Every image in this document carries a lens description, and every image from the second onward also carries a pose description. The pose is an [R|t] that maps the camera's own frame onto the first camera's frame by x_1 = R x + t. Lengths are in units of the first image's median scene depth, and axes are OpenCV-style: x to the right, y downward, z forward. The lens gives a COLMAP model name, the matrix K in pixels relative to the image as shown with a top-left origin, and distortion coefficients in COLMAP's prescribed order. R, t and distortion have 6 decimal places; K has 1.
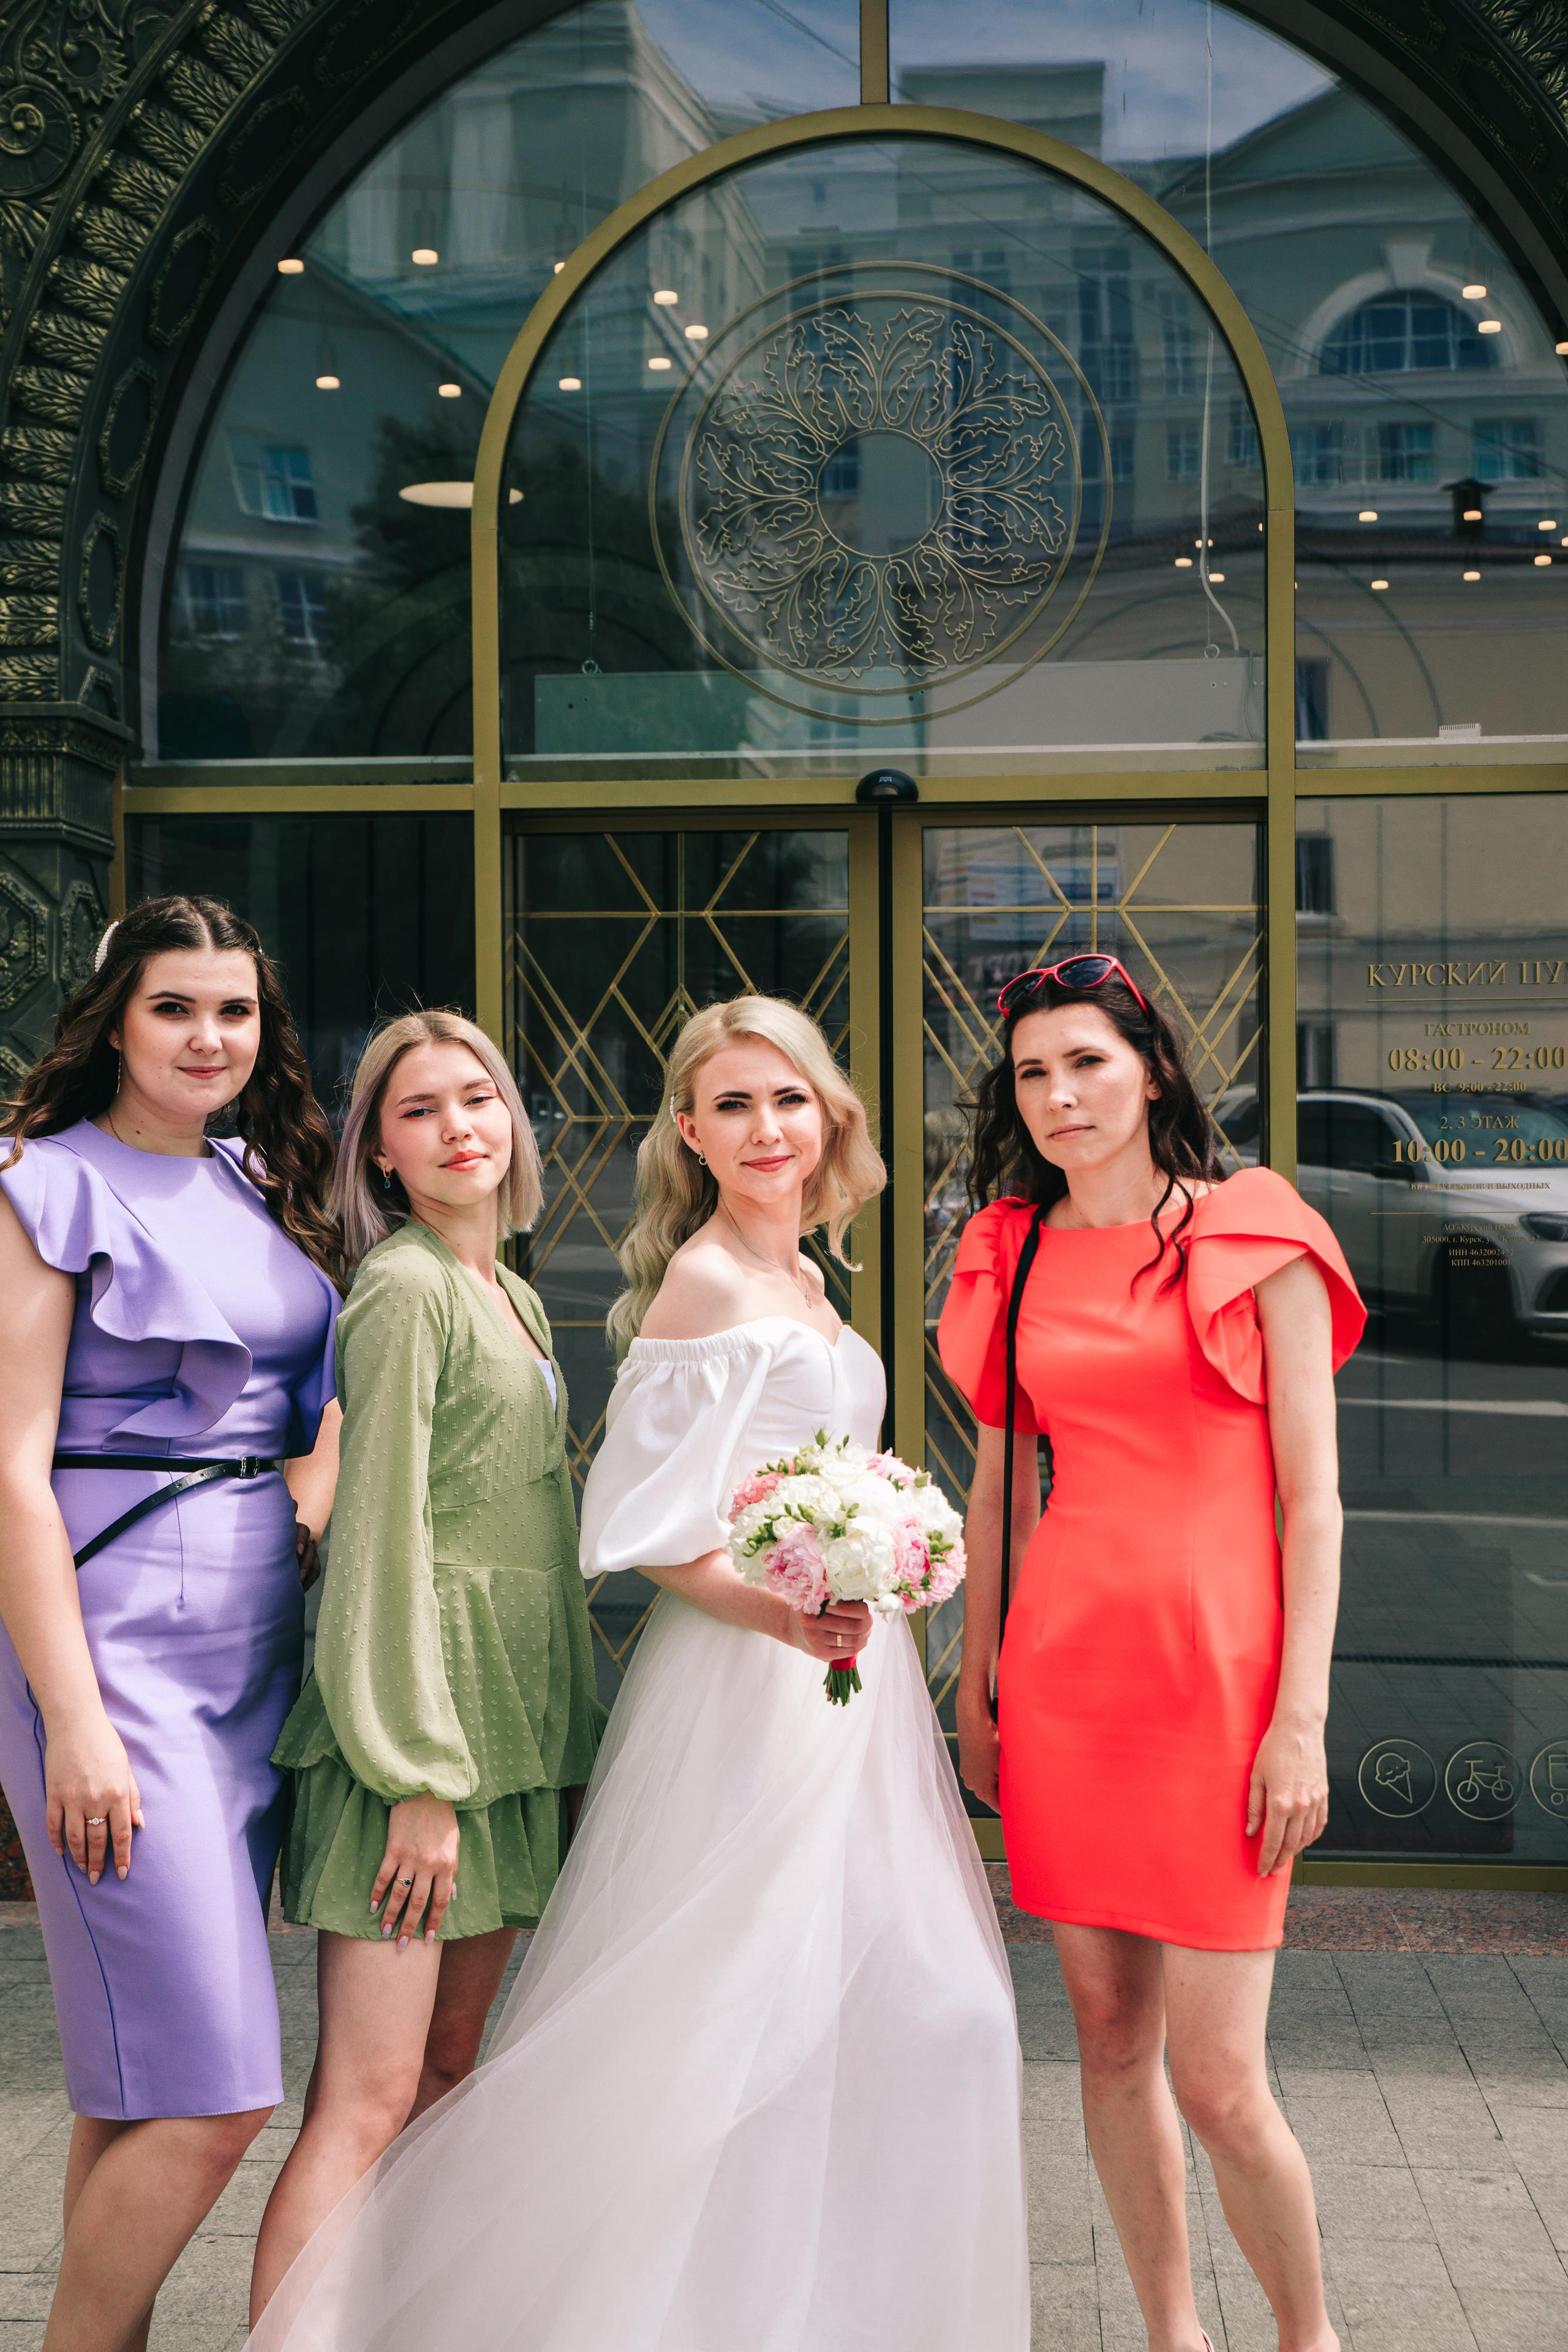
lens RADIAL K [[3118.3, 0, 717.6], [0, 3118.3, 1202.1], [0, 0, 1]] dist [0.104366, 0.000000]
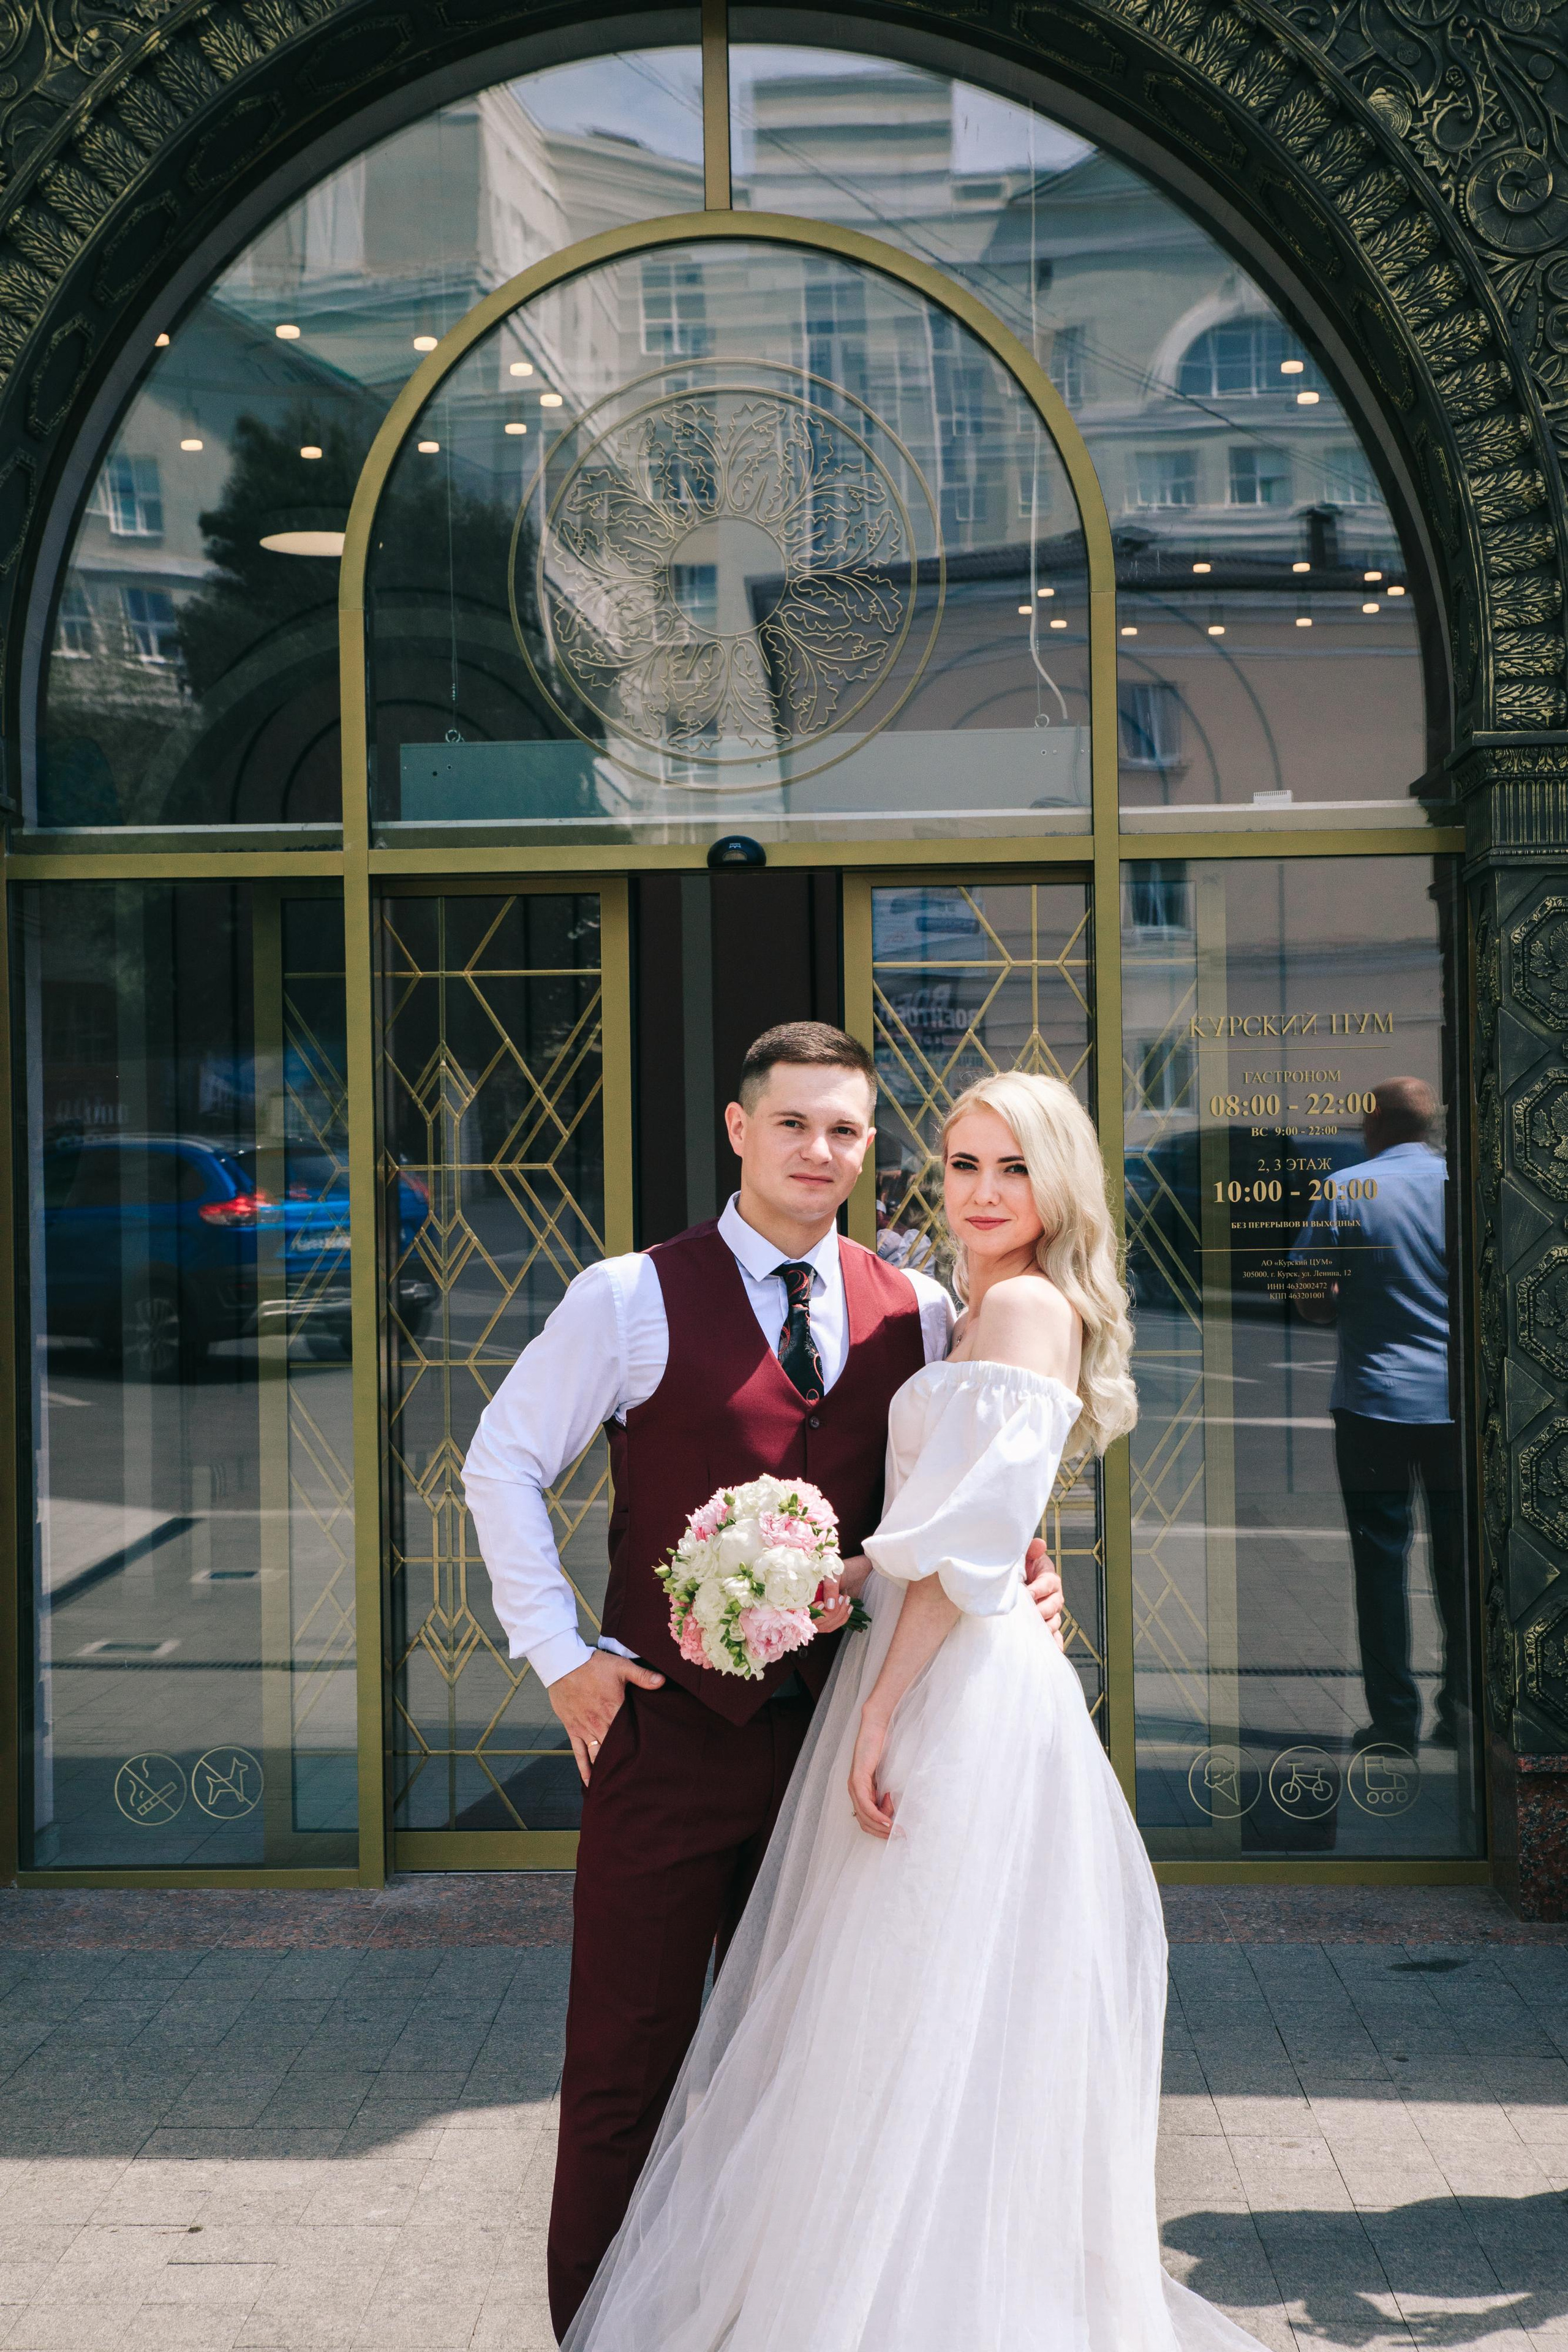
lens RADIAL K [[3118.3, 0, 715.1], [0, 3118.3, 1199.3], [0, 0, 1]] dist [0.104366, 0.000000]
pose [[0.999026, -0.009703, 0.043043, 0.000130], [0.010088, 0.999911, -0.008721, -0.006270], [-0.042954, 0.009147, 0.999035, -0.055267]]
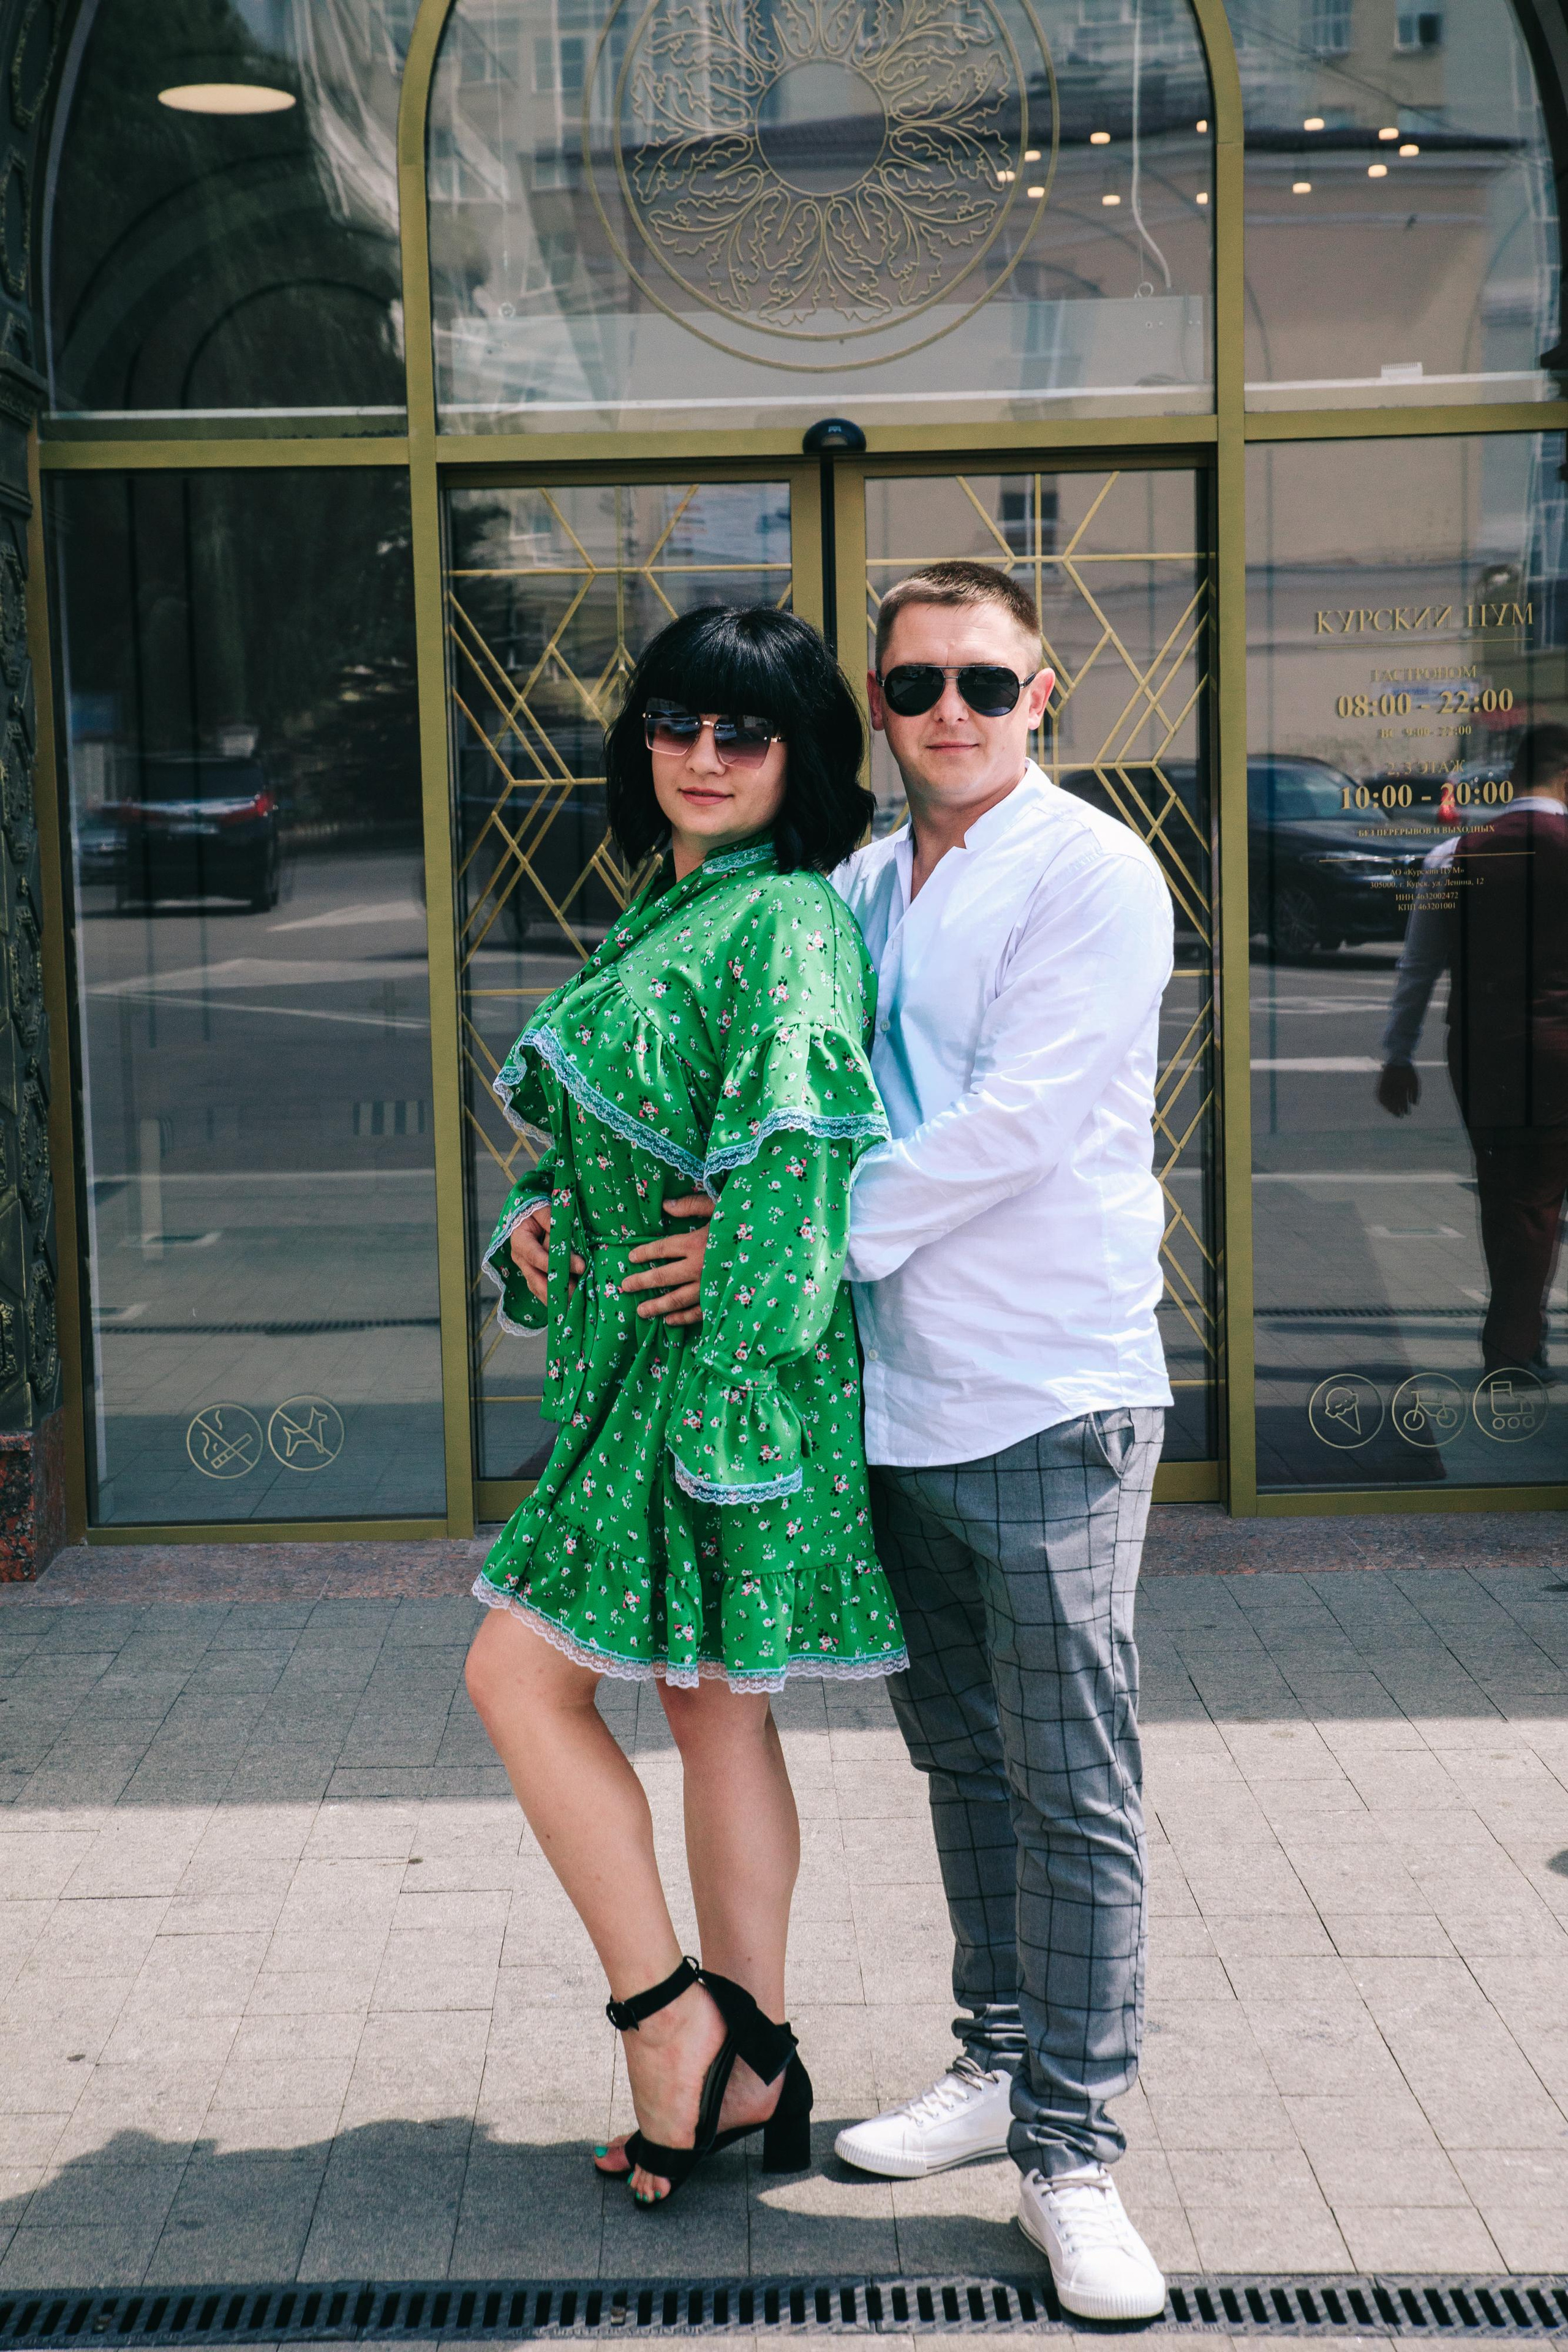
lens RADIAL K [[3350.7, 0, 750.3], [0, 3350.7, 1146.0], [0, 0, 1]] dist [0.138650, 0.000000]
pose [[0.995267, -0.028781, 0.092818, -0.077941], [0.021113, 0.996362, 0.082562, 0.001570], [-0.094857, -0.080211, 0.992254, -0.068458]]
